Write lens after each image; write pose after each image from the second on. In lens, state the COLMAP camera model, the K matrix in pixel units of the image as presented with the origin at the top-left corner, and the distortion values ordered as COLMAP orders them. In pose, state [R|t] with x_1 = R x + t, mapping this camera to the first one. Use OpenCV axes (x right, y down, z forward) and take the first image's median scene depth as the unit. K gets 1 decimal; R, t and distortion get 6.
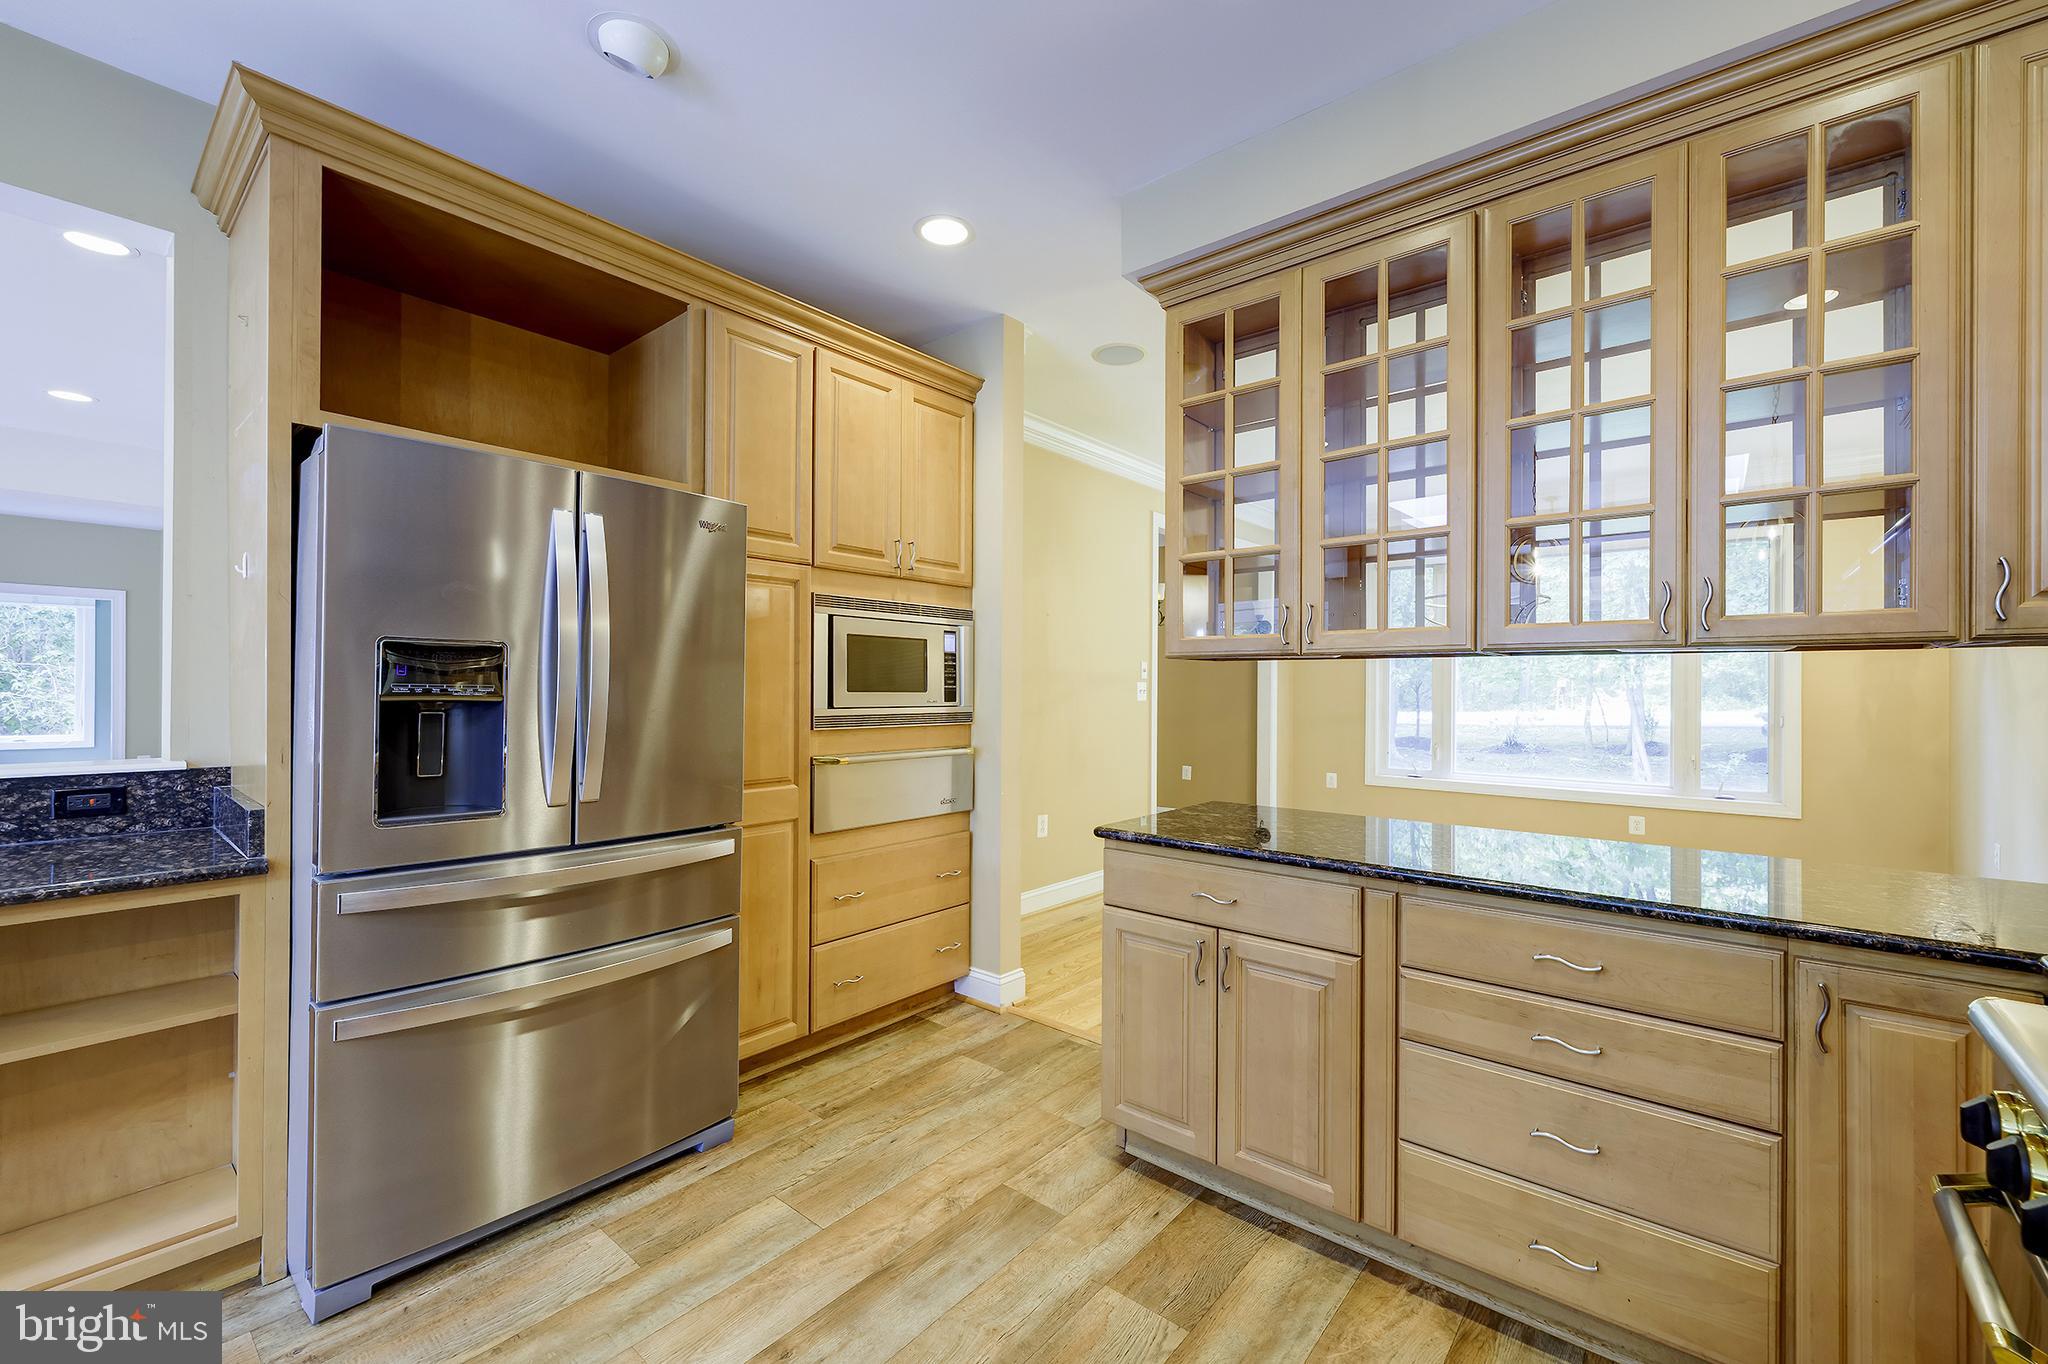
lens RADIAL K [[821.2, 0, 1030.1], [0, 821.2, 686.2], [0, 0, 1]] dist [-0.001071, -0.000082]
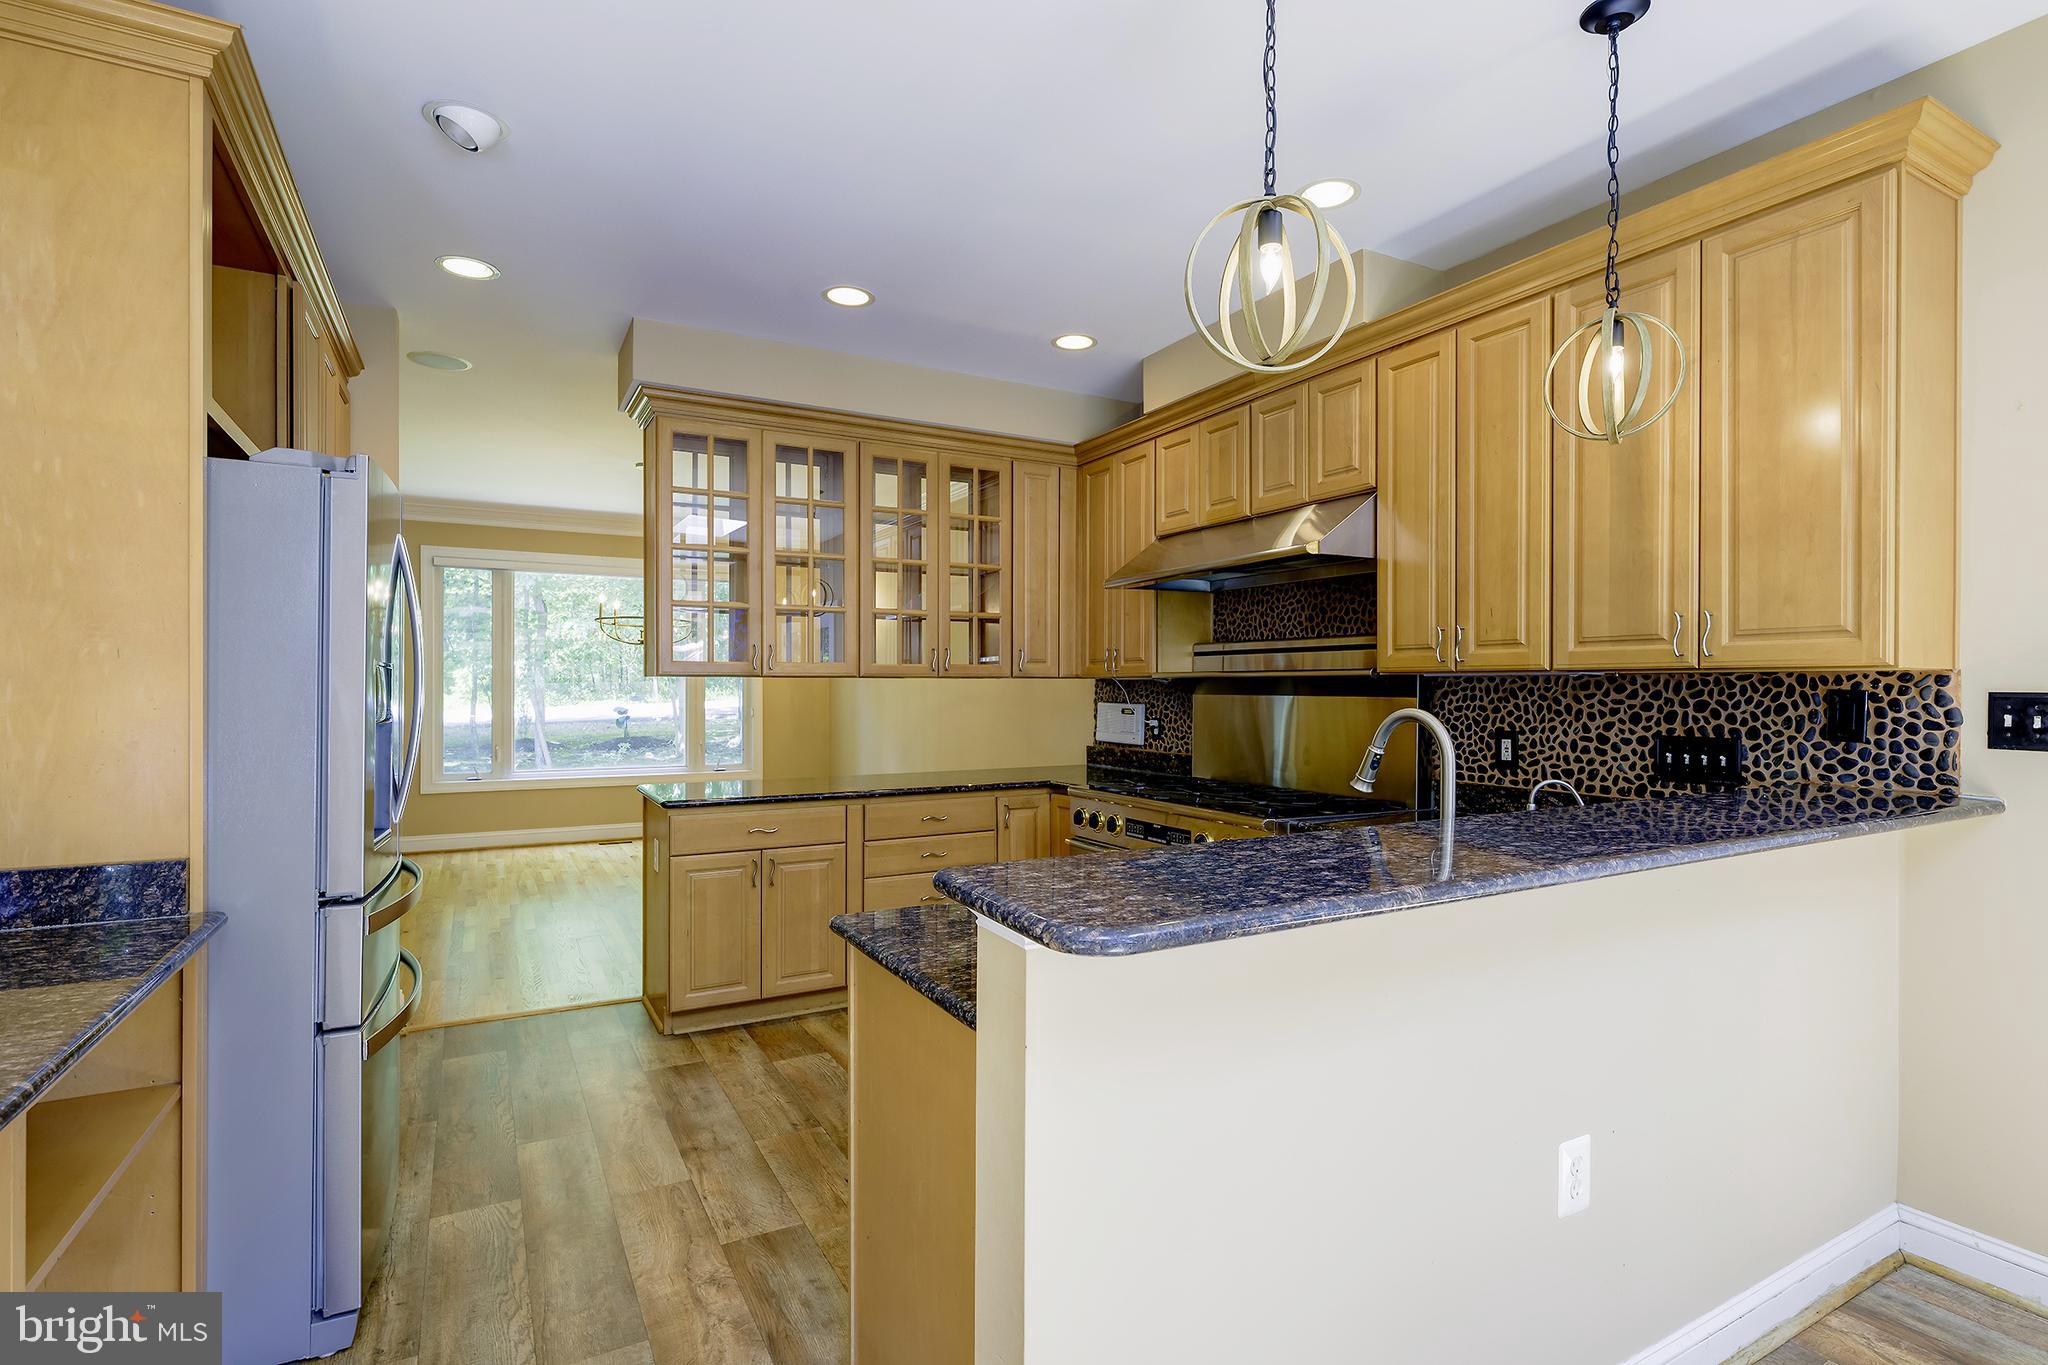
lens RADIAL K [[985.1, 0, 1024.0], [0, 985.1, 682.5], [0, 0, 1]] dist [0.000502, 0.000129]
pose [[0.364793, -0.001999, 0.931086, -1.473094], [-0.000933, 0.999996, 0.002513, -0.036144], [-0.931088, -0.001785, 0.364790, -0.181854]]
